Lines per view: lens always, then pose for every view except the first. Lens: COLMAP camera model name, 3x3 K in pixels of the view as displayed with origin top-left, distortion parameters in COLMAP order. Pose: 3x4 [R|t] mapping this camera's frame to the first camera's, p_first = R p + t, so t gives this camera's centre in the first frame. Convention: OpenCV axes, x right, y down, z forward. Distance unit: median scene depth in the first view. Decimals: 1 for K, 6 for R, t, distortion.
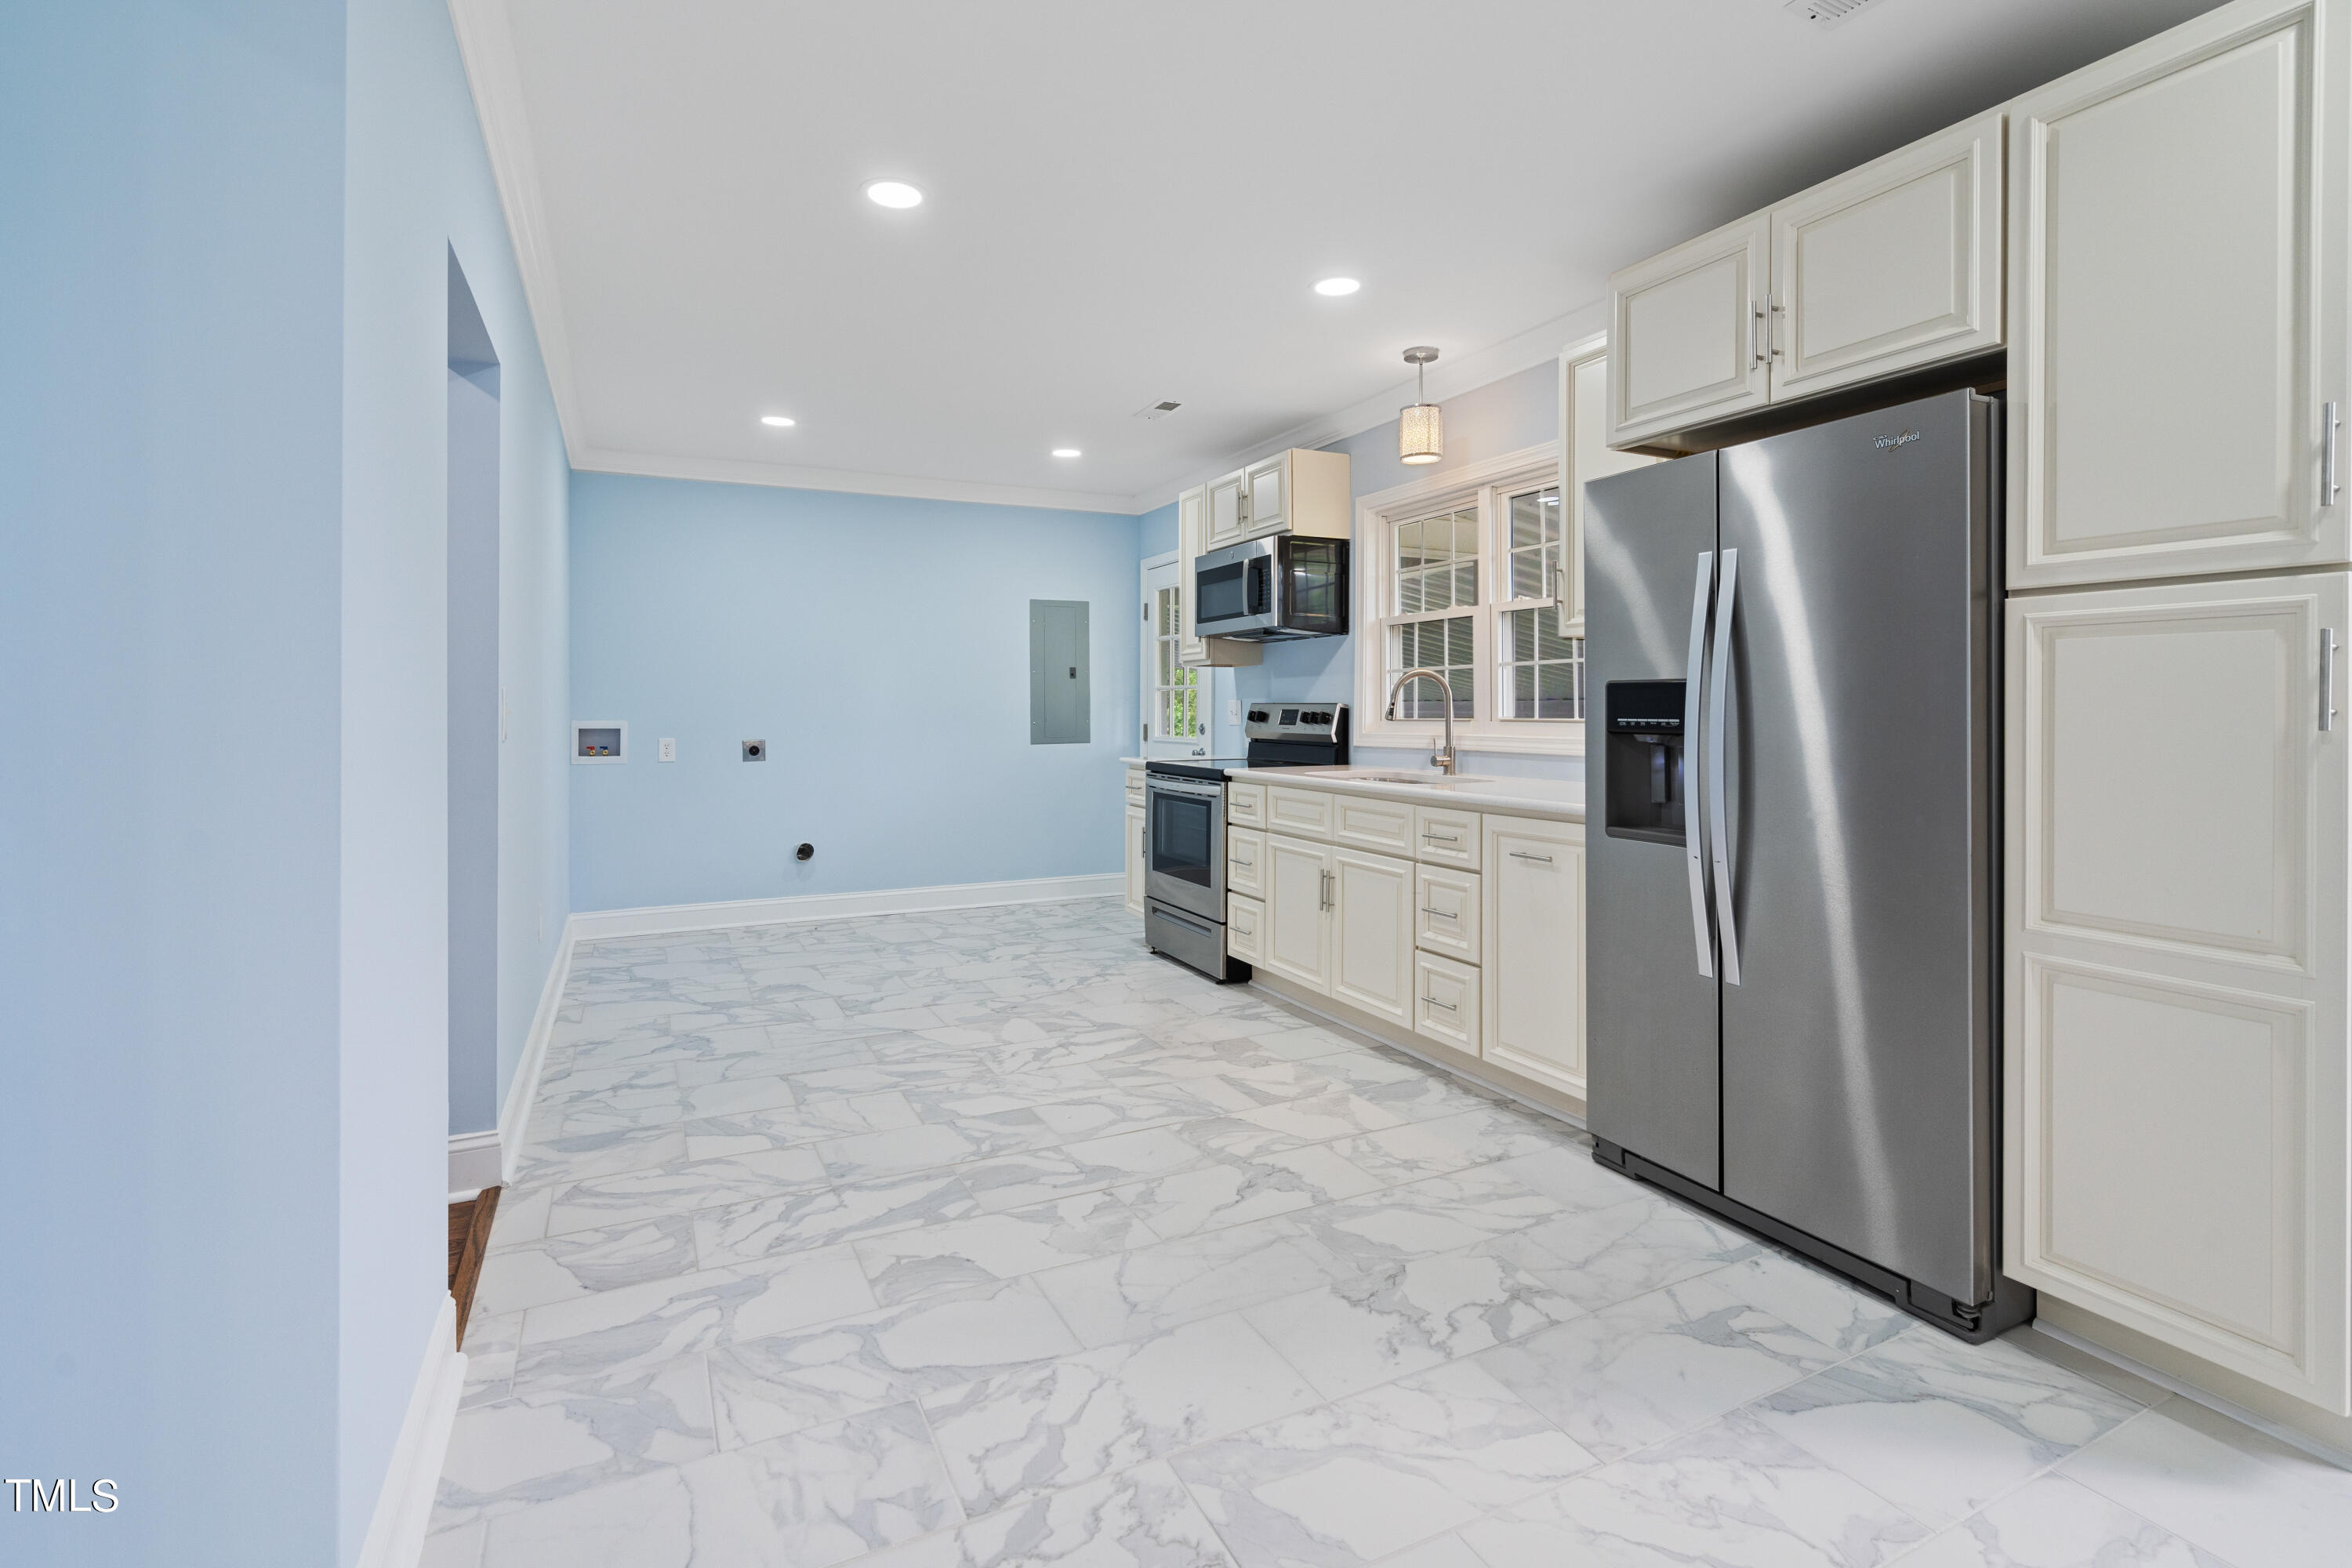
lens RADIAL K [[1094.0, 0, 1129.3], [0, 1094.0, 706.7], [0, 0, 1]] dist [-0.000927, 0.001448]
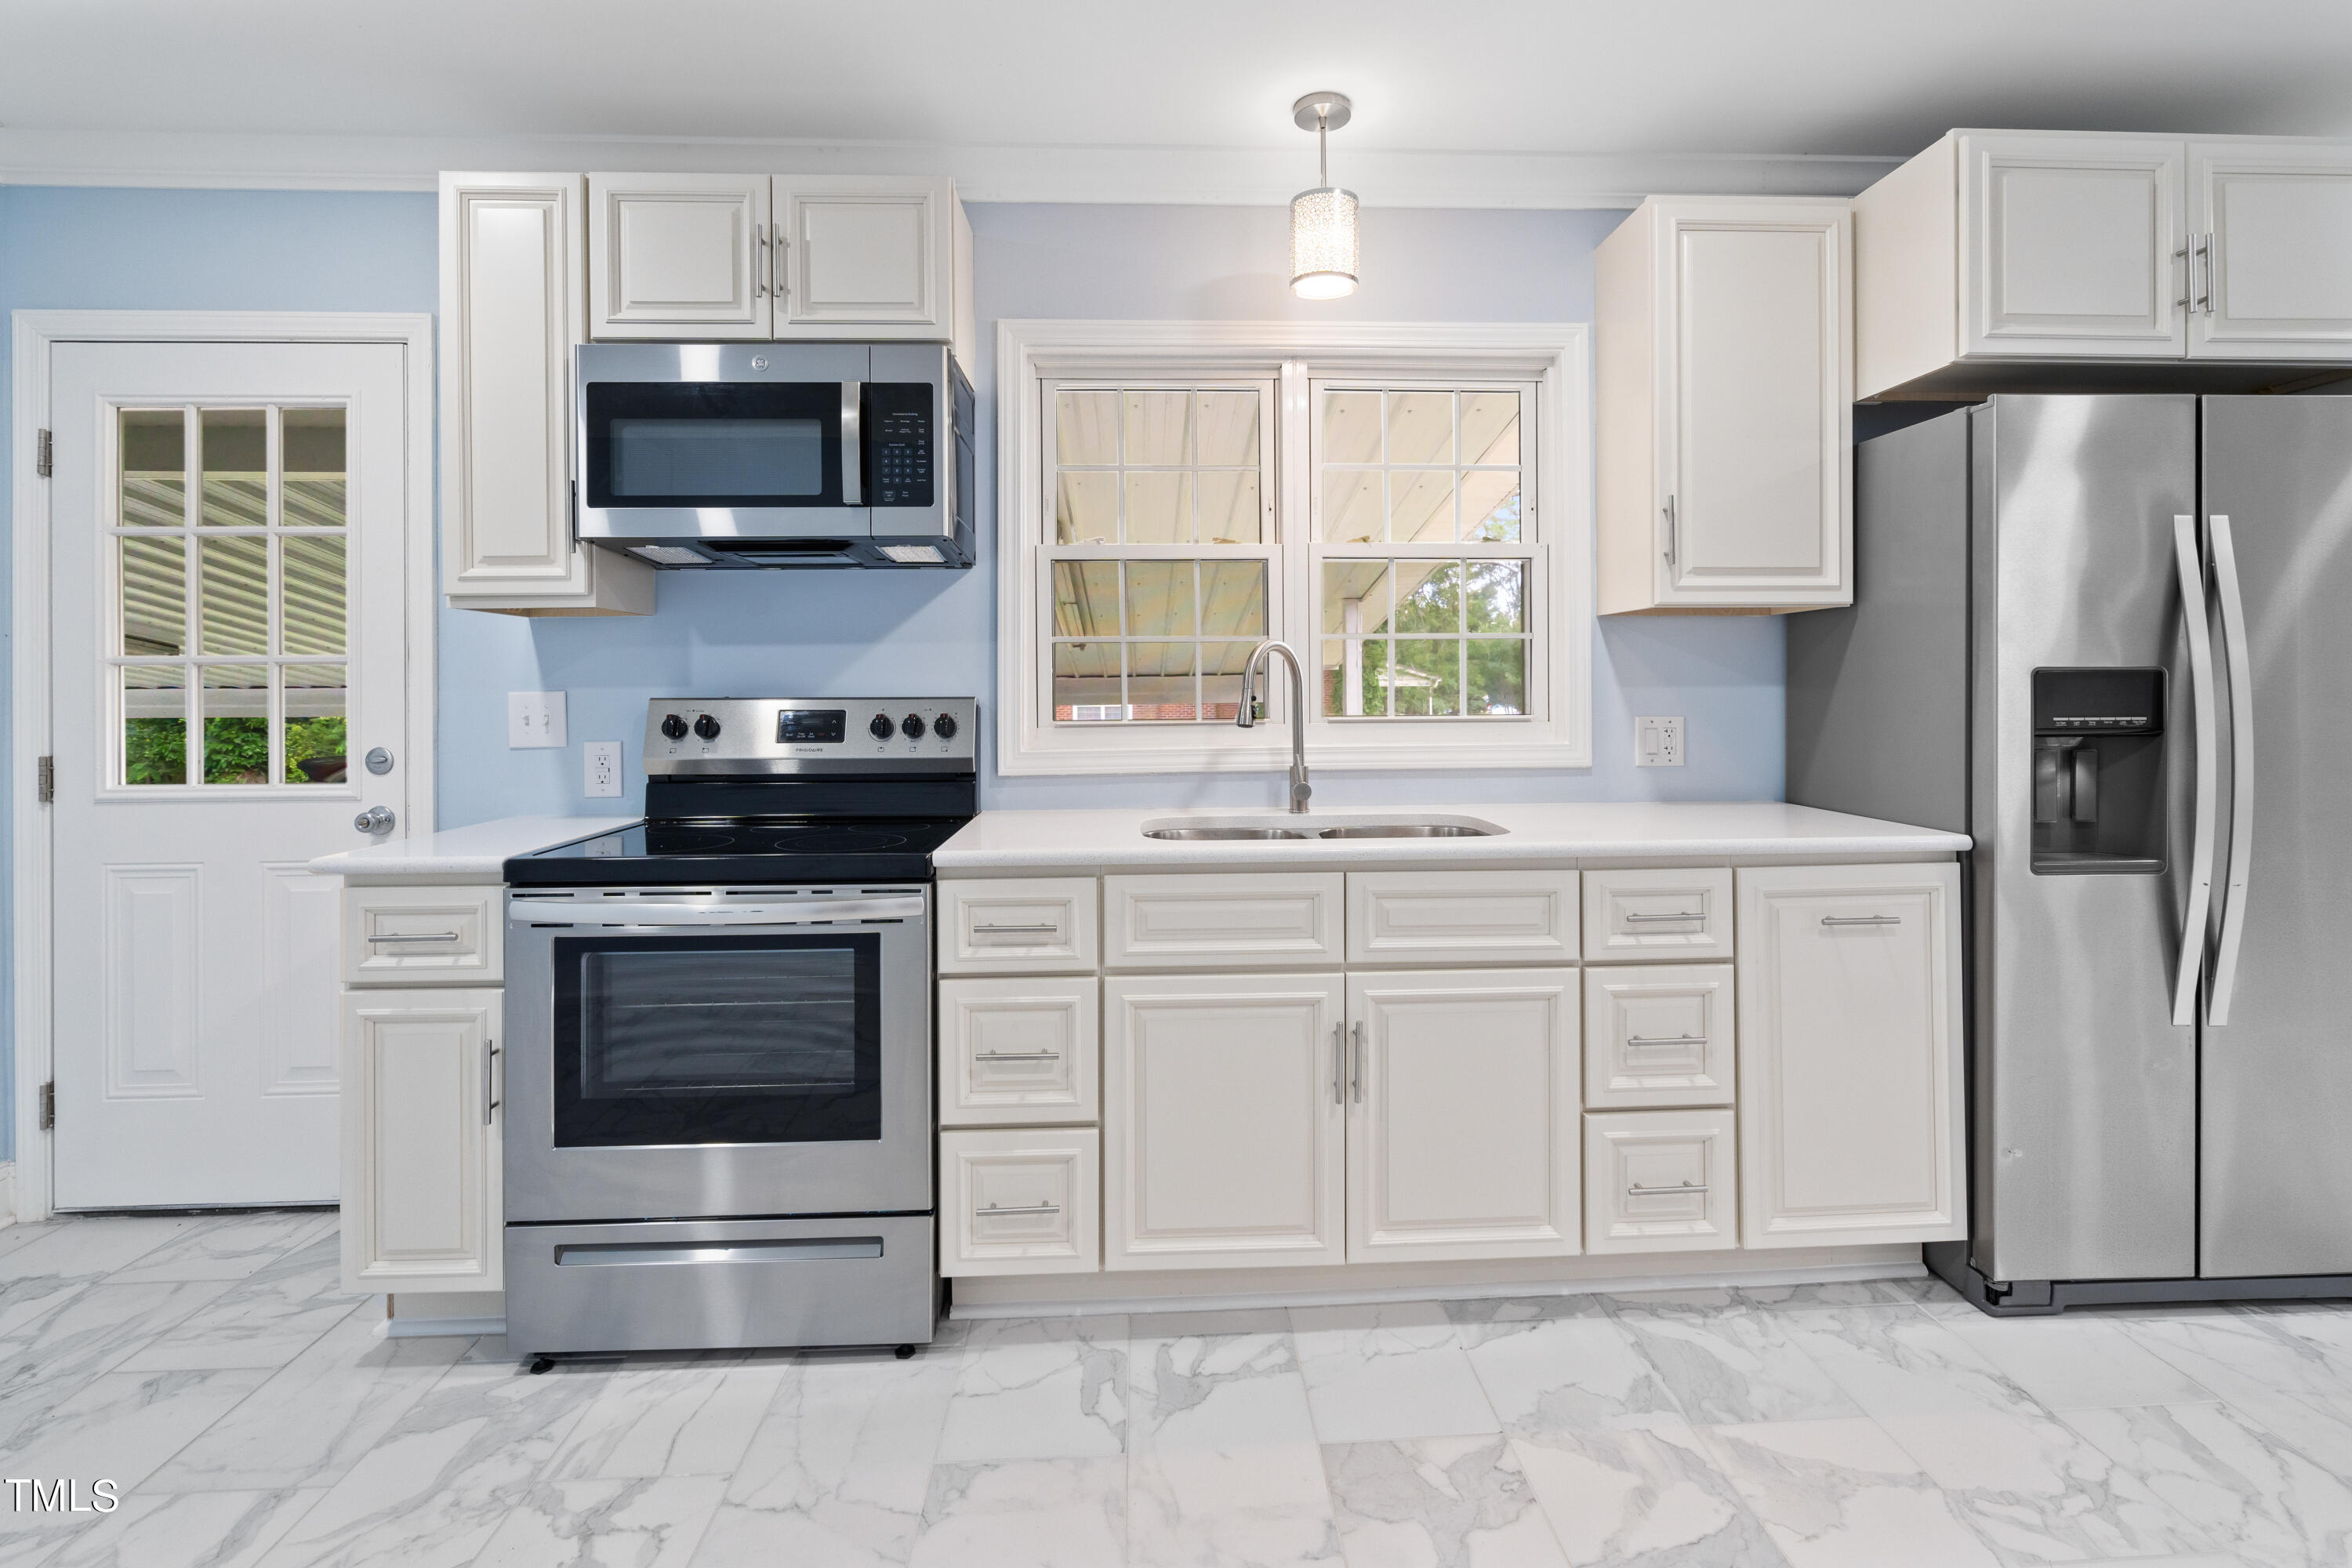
lens RADIAL K [[1094.0, 0, 1177.4], [0, 1094.0, 694.4], [0, 0, 1]] dist [-0.000927, 0.001448]
pose [[0.362252, -0.002359, 0.932077, -0.318004], [0.005145, 0.999987, 0.000532, -0.005508], [-0.932066, 0.004603, 0.362260, 0.856853]]
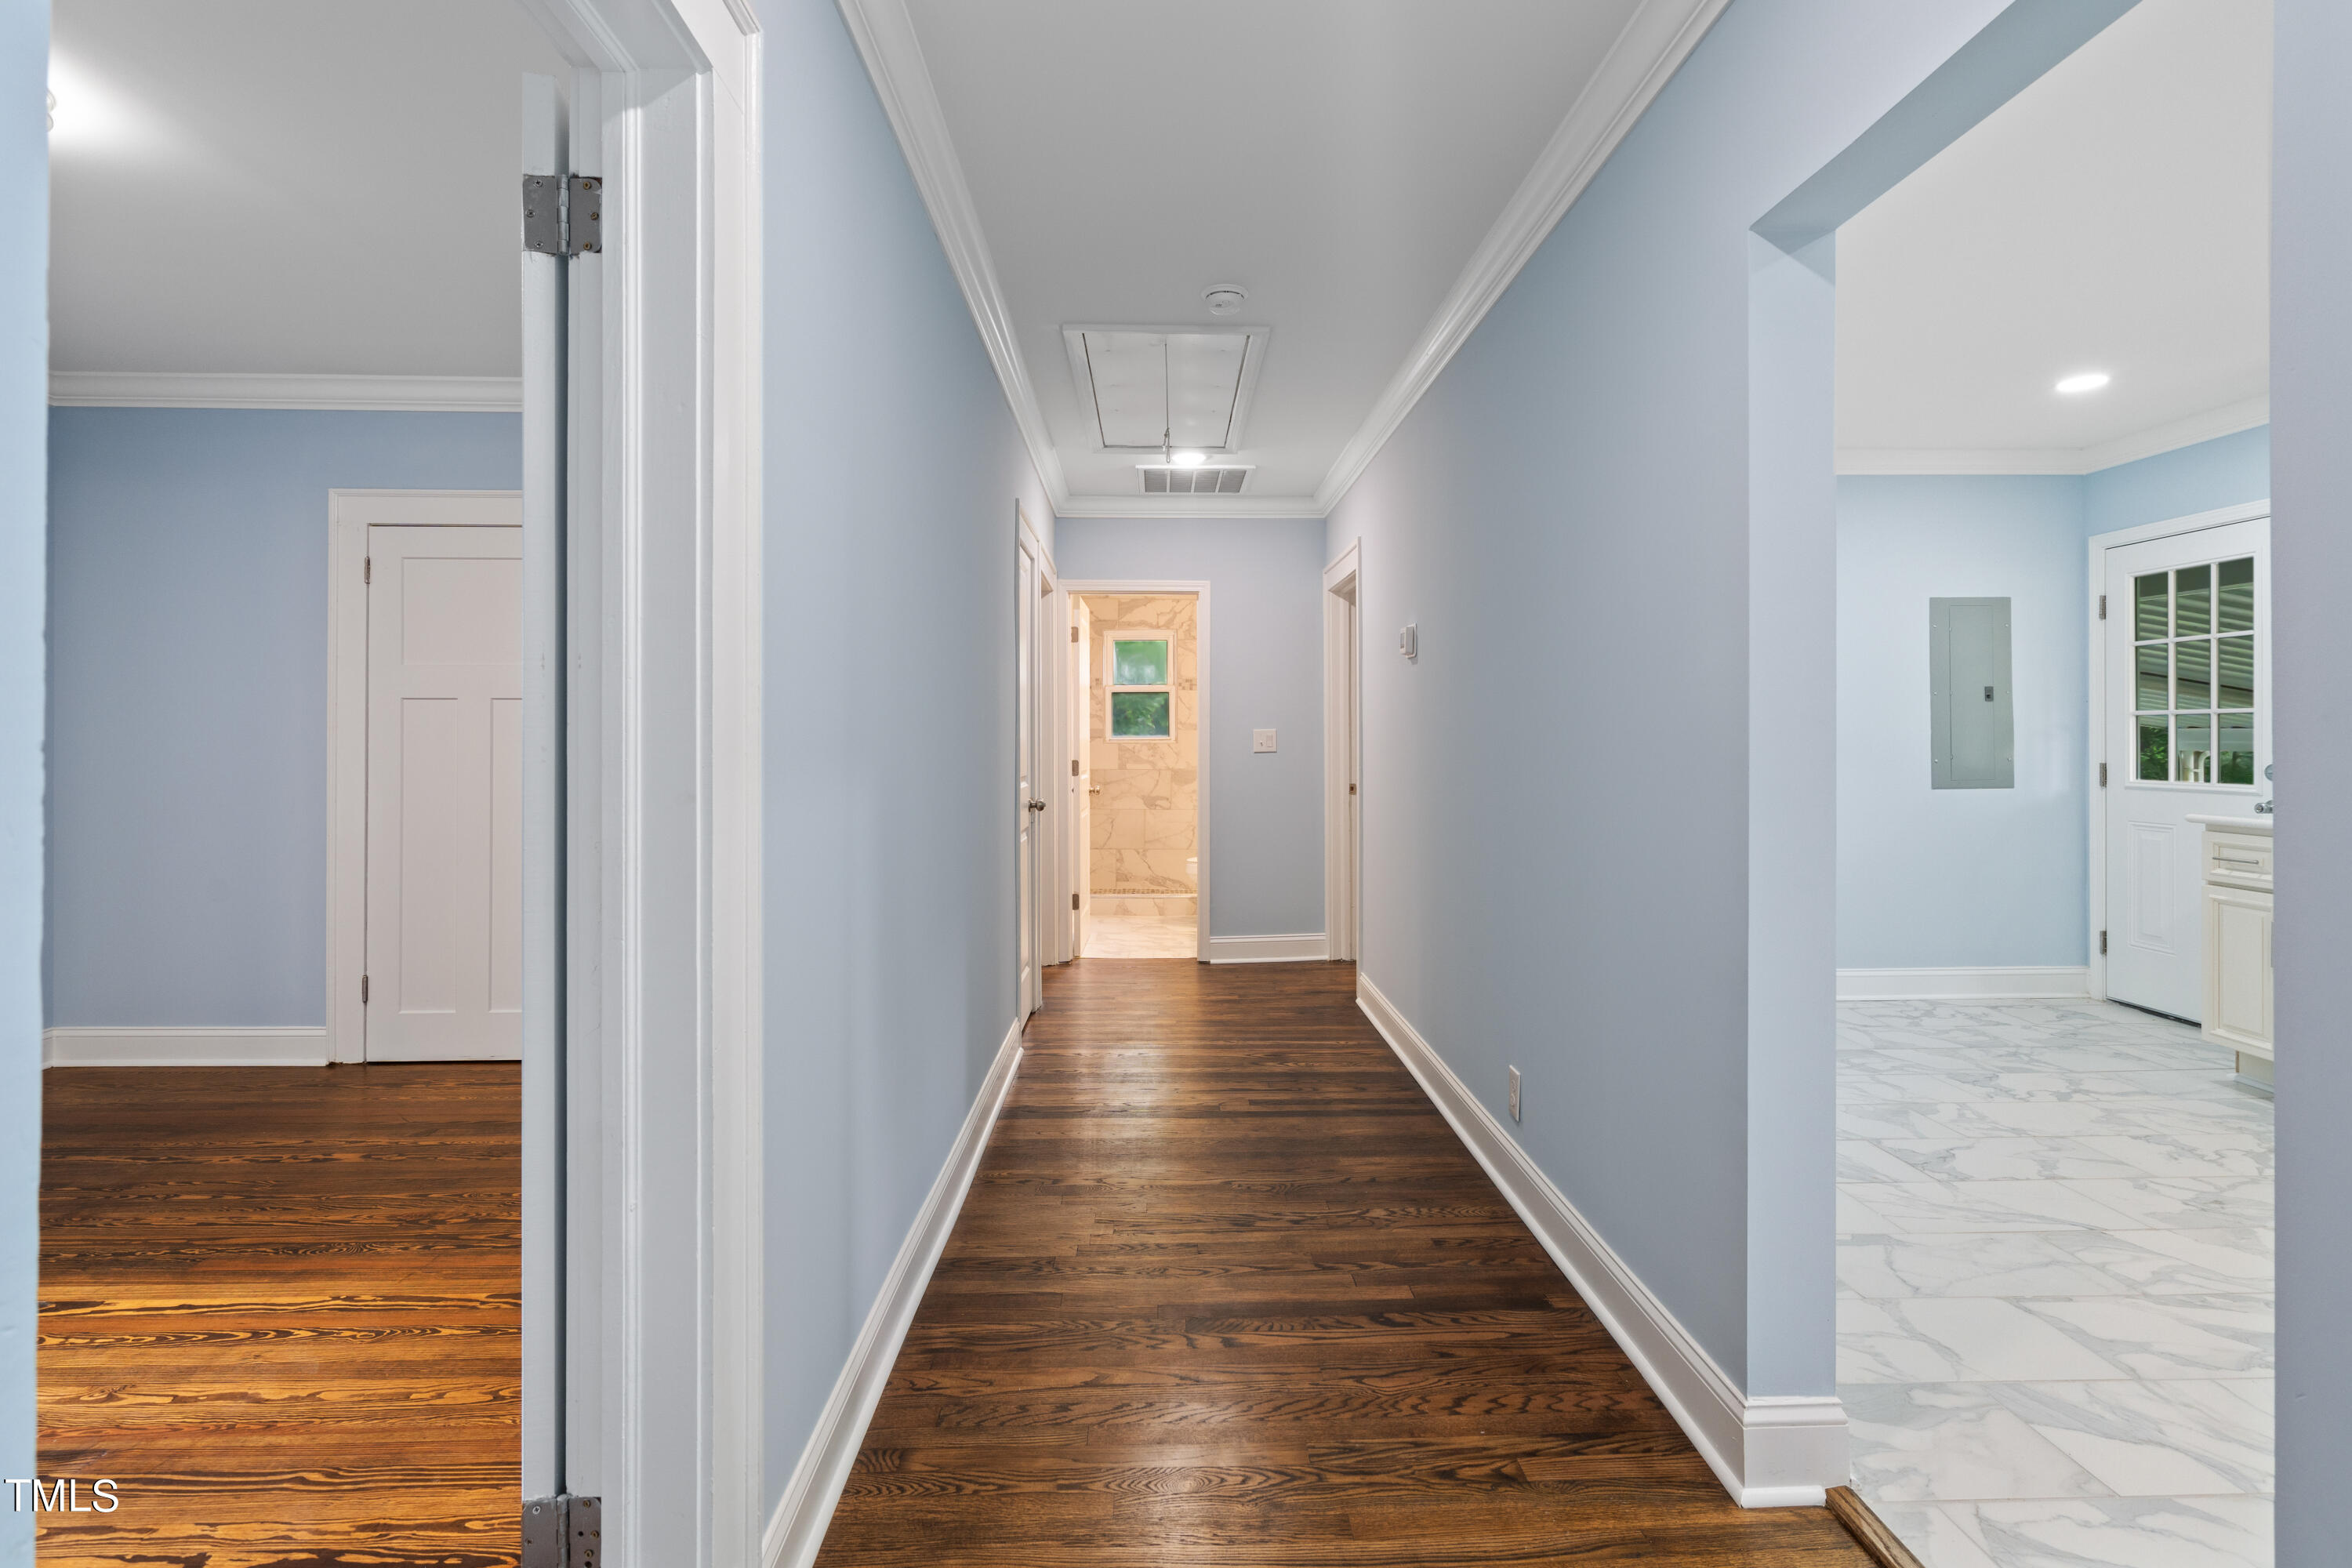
lens RADIAL K [[1094.0, 0, 1172.5], [0, 1094.0, 737.0], [0, 0, 1]] dist [-0.000927, 0.001448]
pose [[0.925405, -0.000379, -0.378981, -0.466879], [0.001762, 0.999993, 0.003302, -0.007821], [0.378977, -0.003723, 0.925399, 0.167557]]
